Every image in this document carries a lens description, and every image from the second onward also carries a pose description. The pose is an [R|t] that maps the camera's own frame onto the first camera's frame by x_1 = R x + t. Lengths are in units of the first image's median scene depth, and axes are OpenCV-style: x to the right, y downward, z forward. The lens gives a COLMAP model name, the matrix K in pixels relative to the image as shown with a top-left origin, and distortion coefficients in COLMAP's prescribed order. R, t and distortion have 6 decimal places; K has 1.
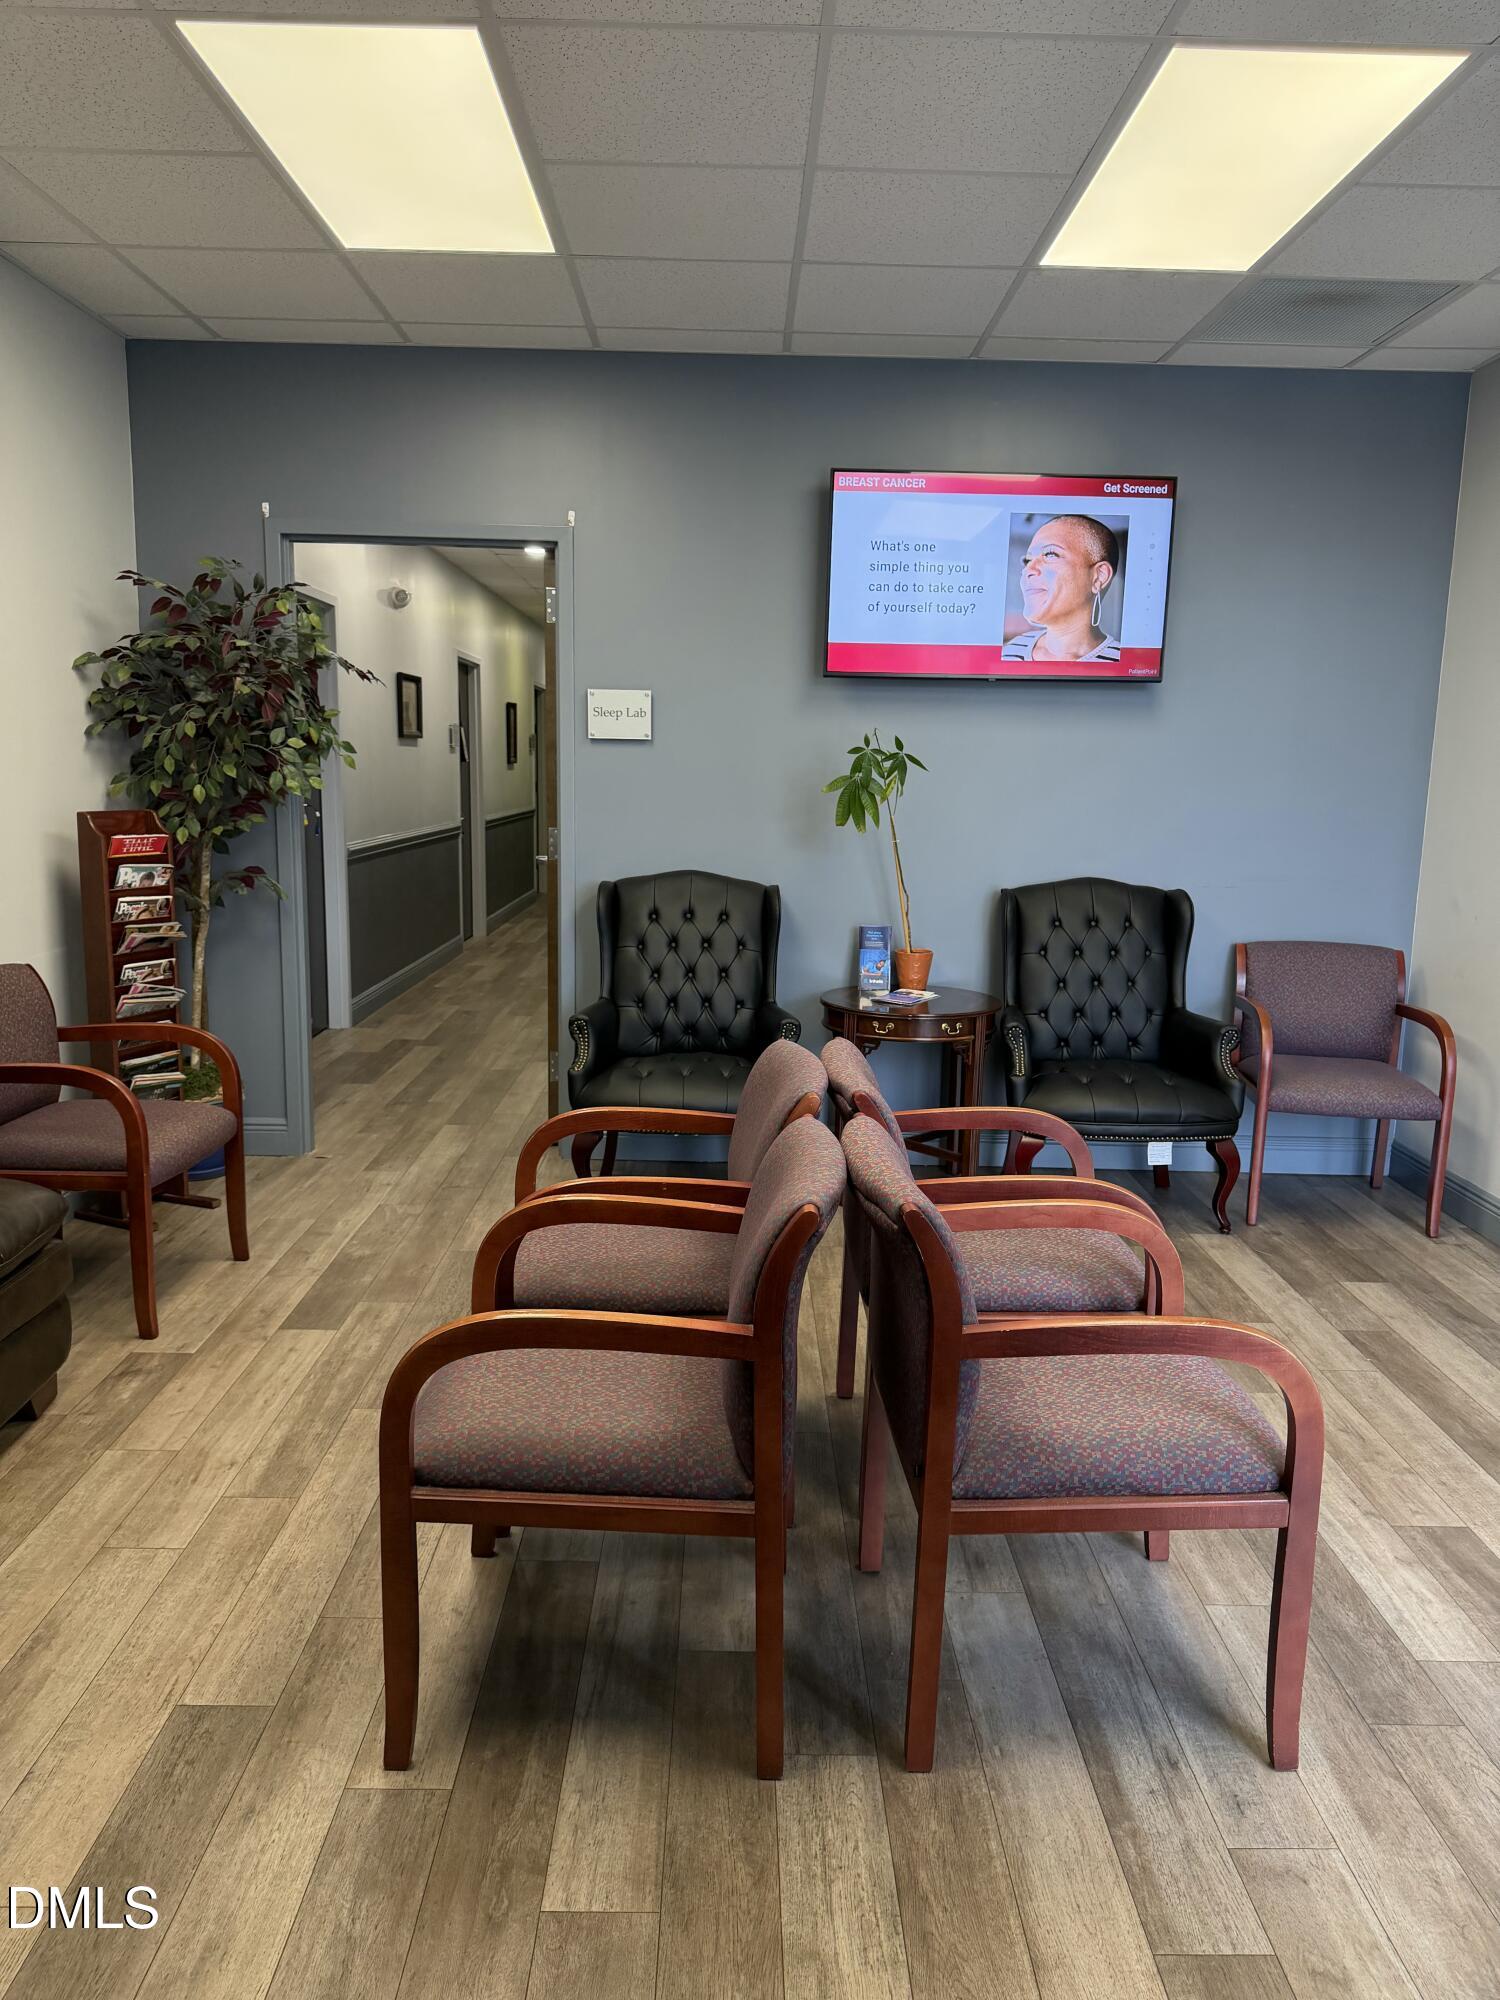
lens RADIAL K [[1413.6, 0, 755.7], [0, 1413.6, 1003.7], [0, 0, 1]] dist [0.045961, -0.047472]
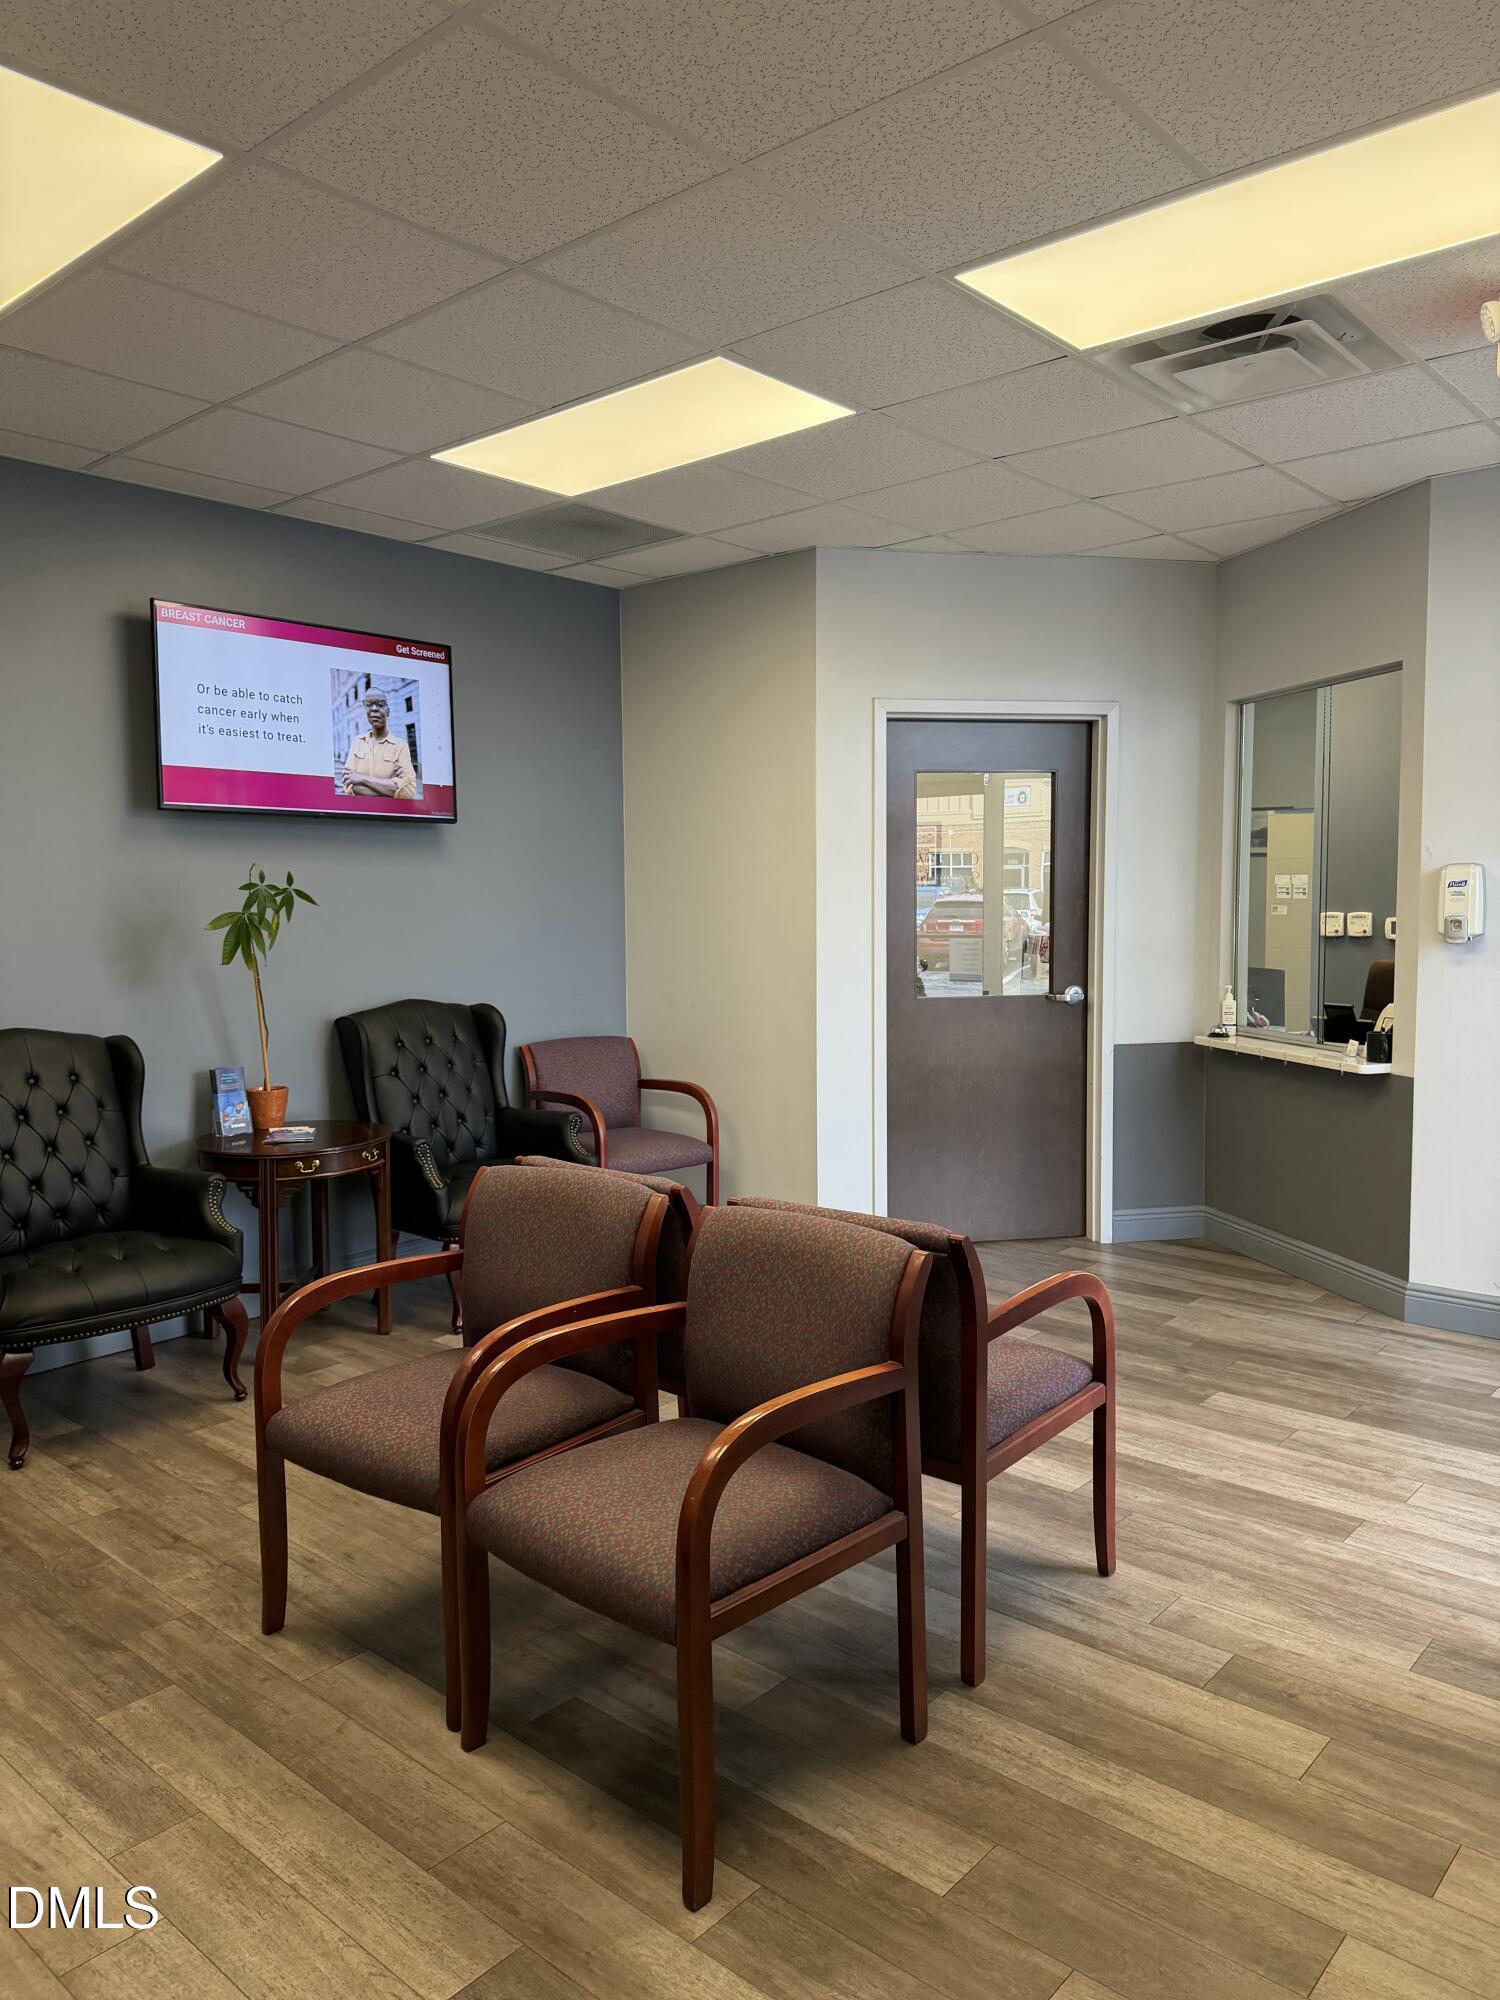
lens RADIAL K [[1413.6, 0, 744.3], [0, 1413.6, 995.9], [0, 0, 1]] dist [0.045961, -0.047472]
pose [[0.671797, -0.082153, 0.736165, -0.429385], [0.148156, 0.988651, -0.024873, -0.030790], [-0.725767, 0.125776, 0.676345, 0.102585]]
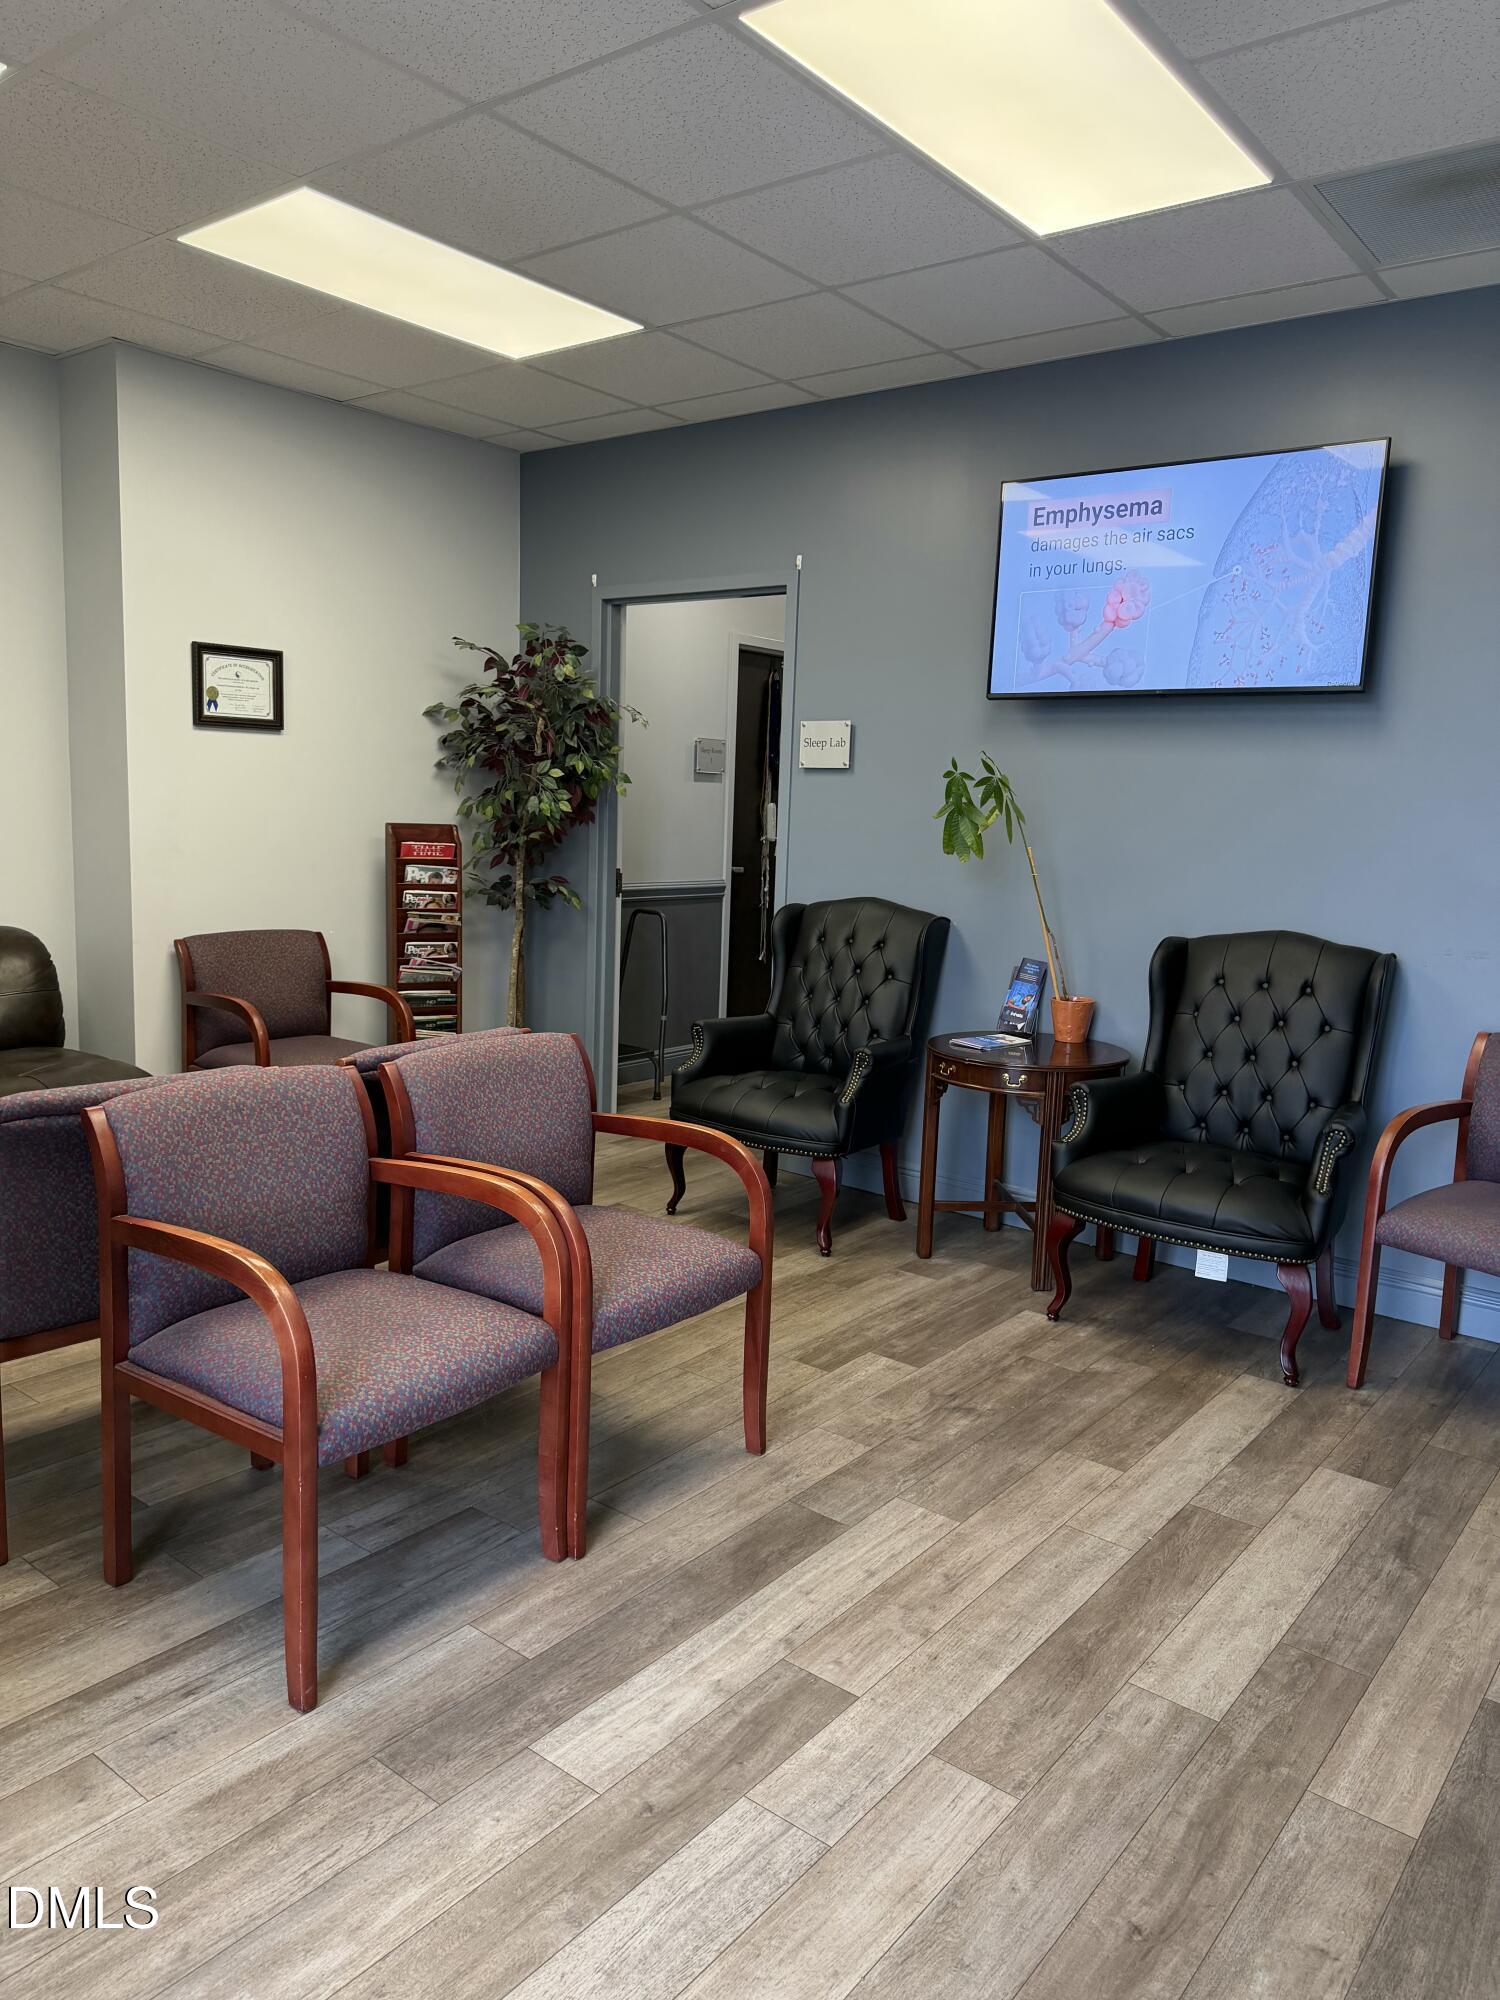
lens RADIAL K [[1413.6, 0, 755.6], [0, 1413.6, 1008.8], [0, 0, 1]] dist [0.045961, -0.047472]
pose [[0.773211, 0.099503, -0.626294, 0.586742], [-0.123714, 0.992306, 0.004918, -0.012203], [0.621964, 0.073678, 0.779572, 0.191801]]
